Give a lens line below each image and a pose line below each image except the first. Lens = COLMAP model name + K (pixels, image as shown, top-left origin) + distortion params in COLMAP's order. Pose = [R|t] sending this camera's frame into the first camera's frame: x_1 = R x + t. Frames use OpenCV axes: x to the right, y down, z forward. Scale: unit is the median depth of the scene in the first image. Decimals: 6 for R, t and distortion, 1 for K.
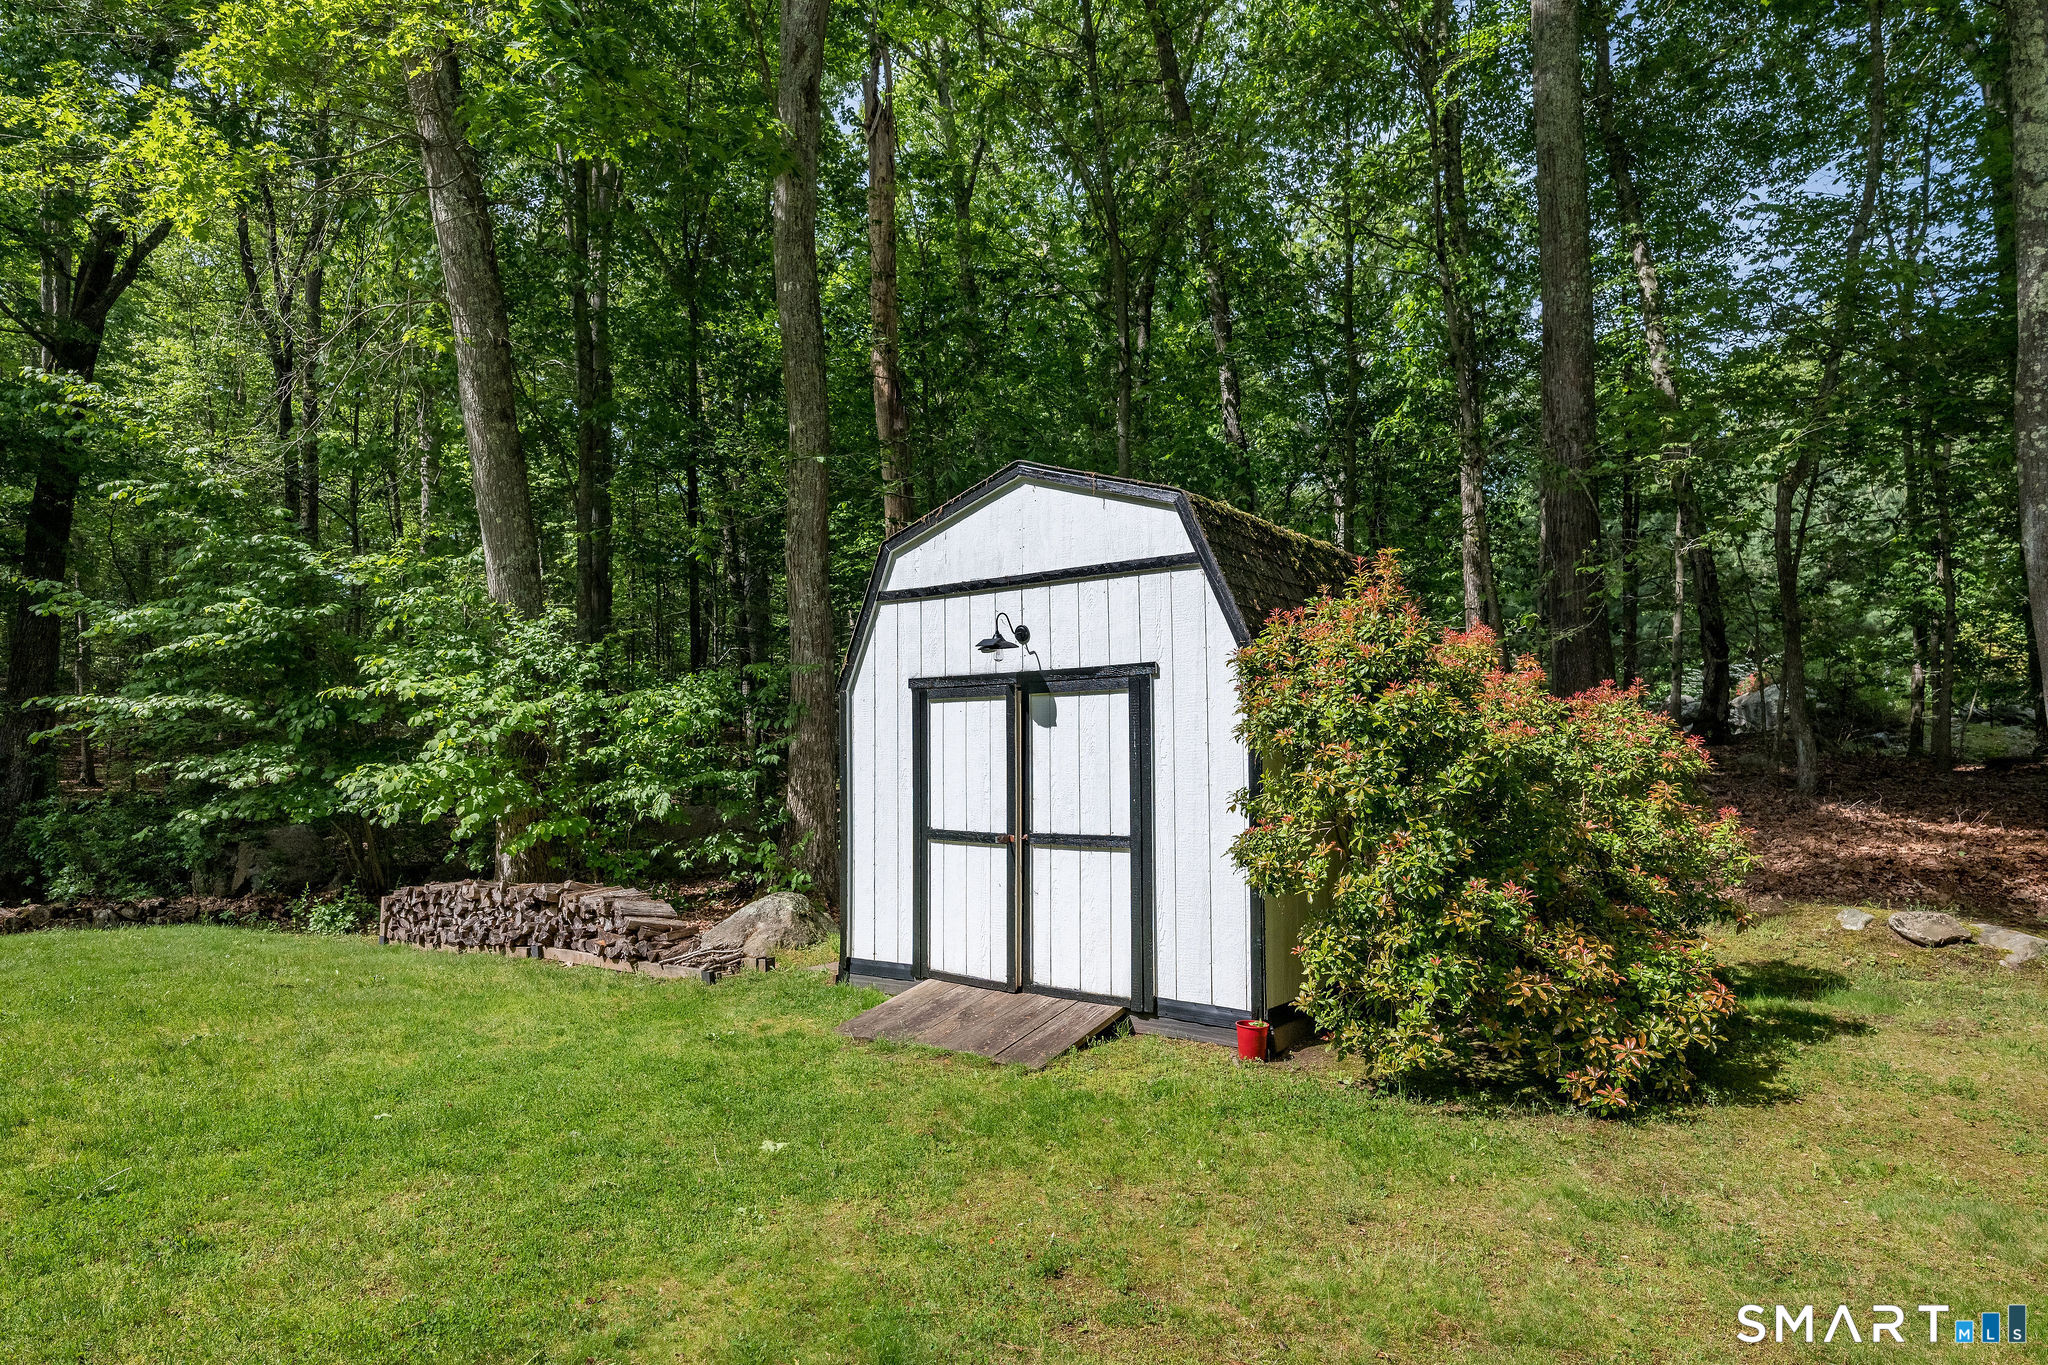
lens RADIAL K [[1092.2, 0, 1024.9], [0, 1092.2, 691.2], [0, 0, 1]] dist [-0.001524, -0.000677]
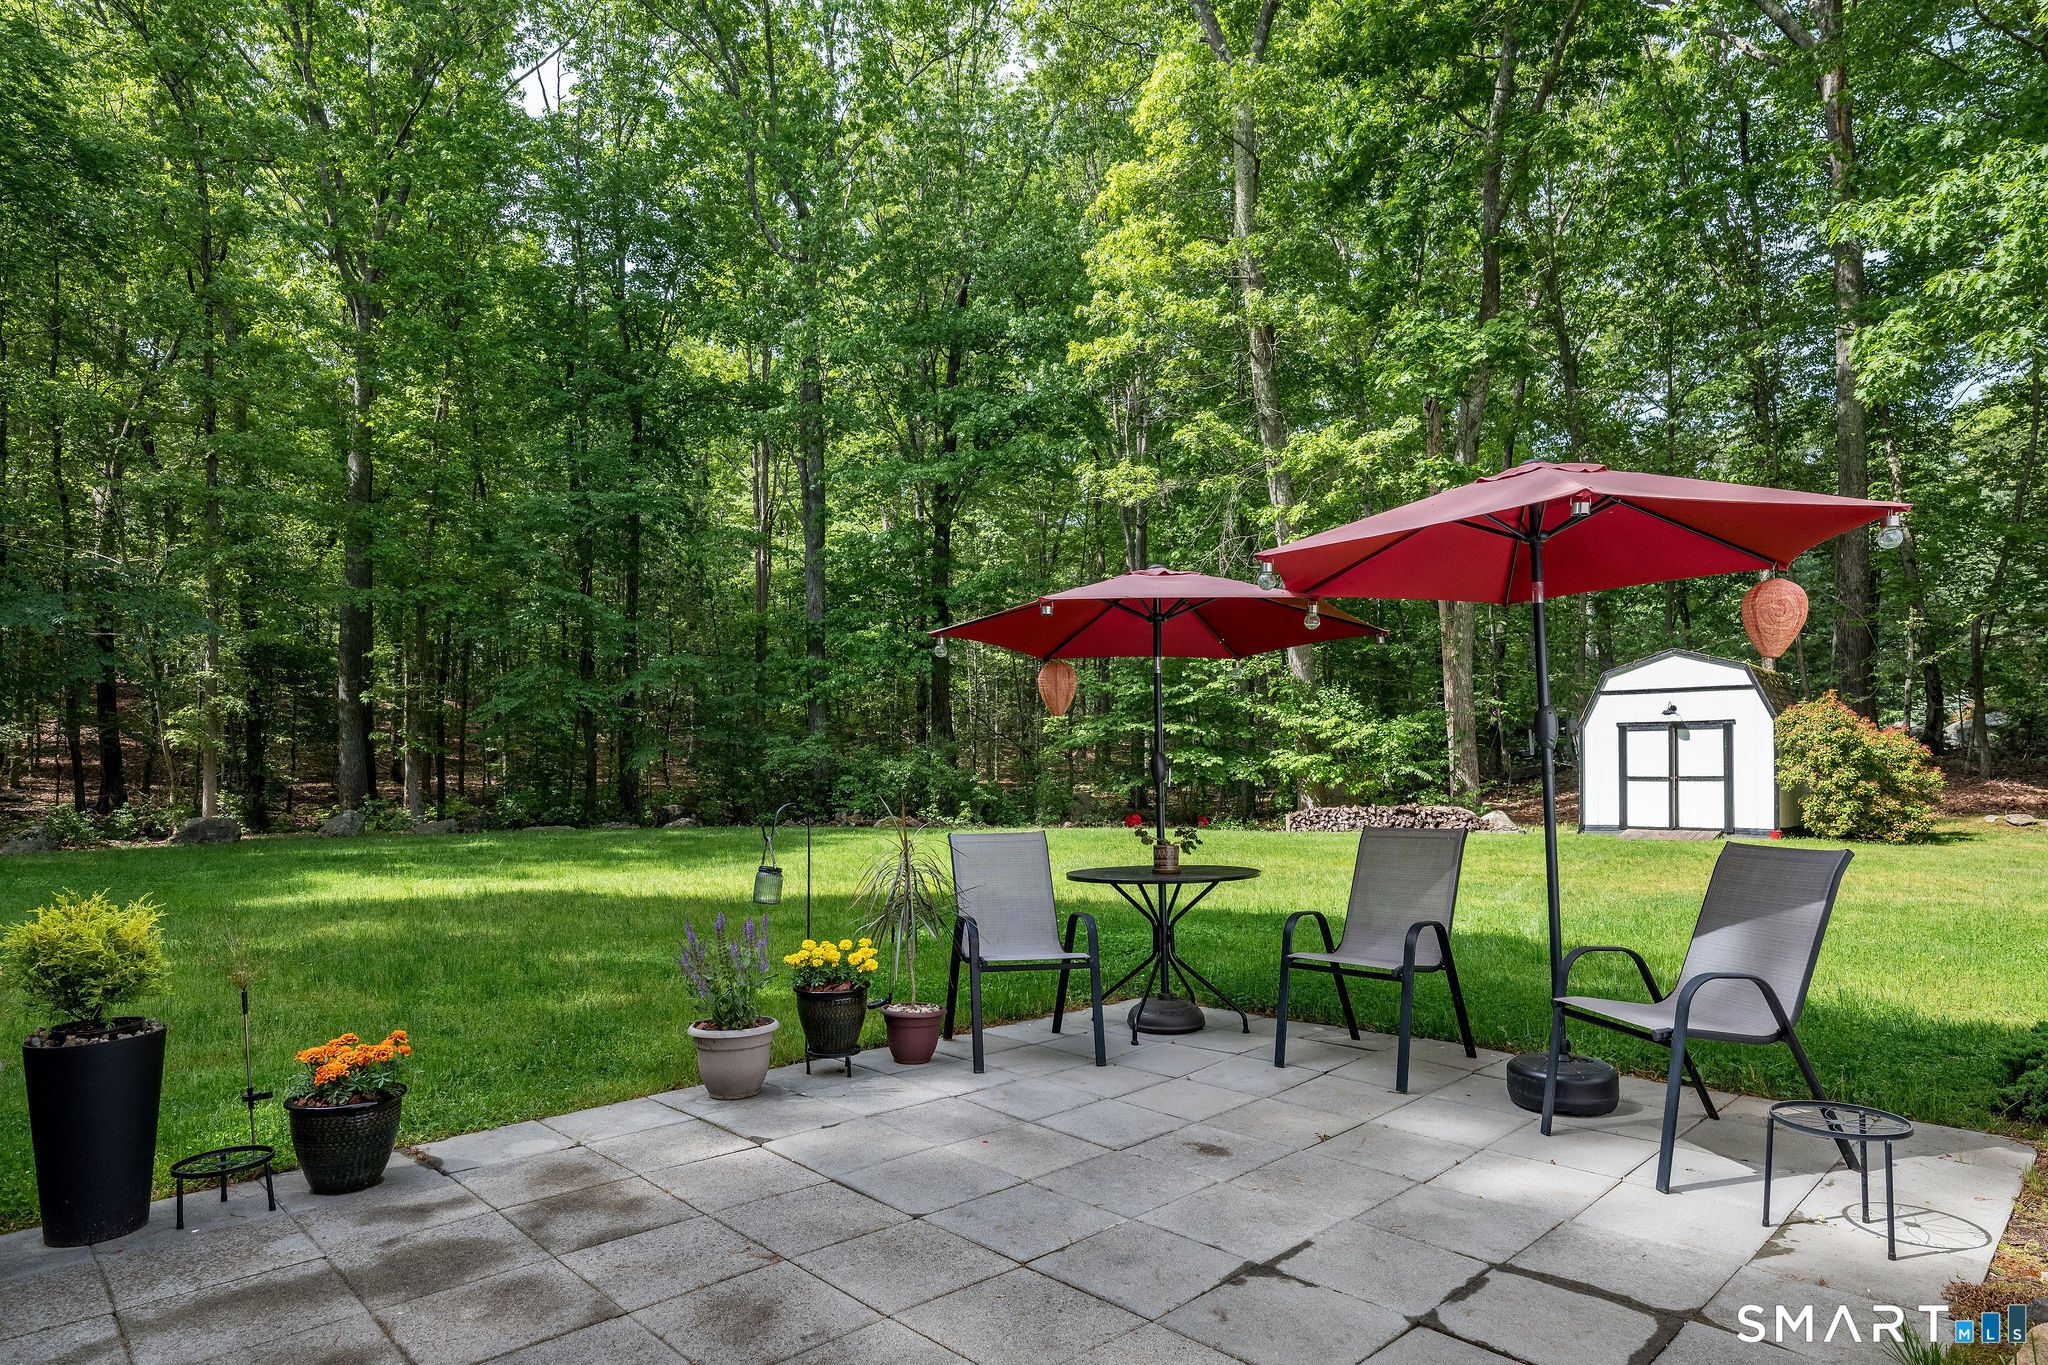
lens RADIAL K [[1092.2, 0, 1041.5], [0, 1092.2, 744.6], [0, 0, 1]] dist [-0.001524, -0.000677]
pose [[0.992644, 0.008570, -0.120765, -1.463264], [-0.004799, 0.999493, 0.031484, -0.043764], [0.120973, -0.030673, 0.992182, -2.312511]]
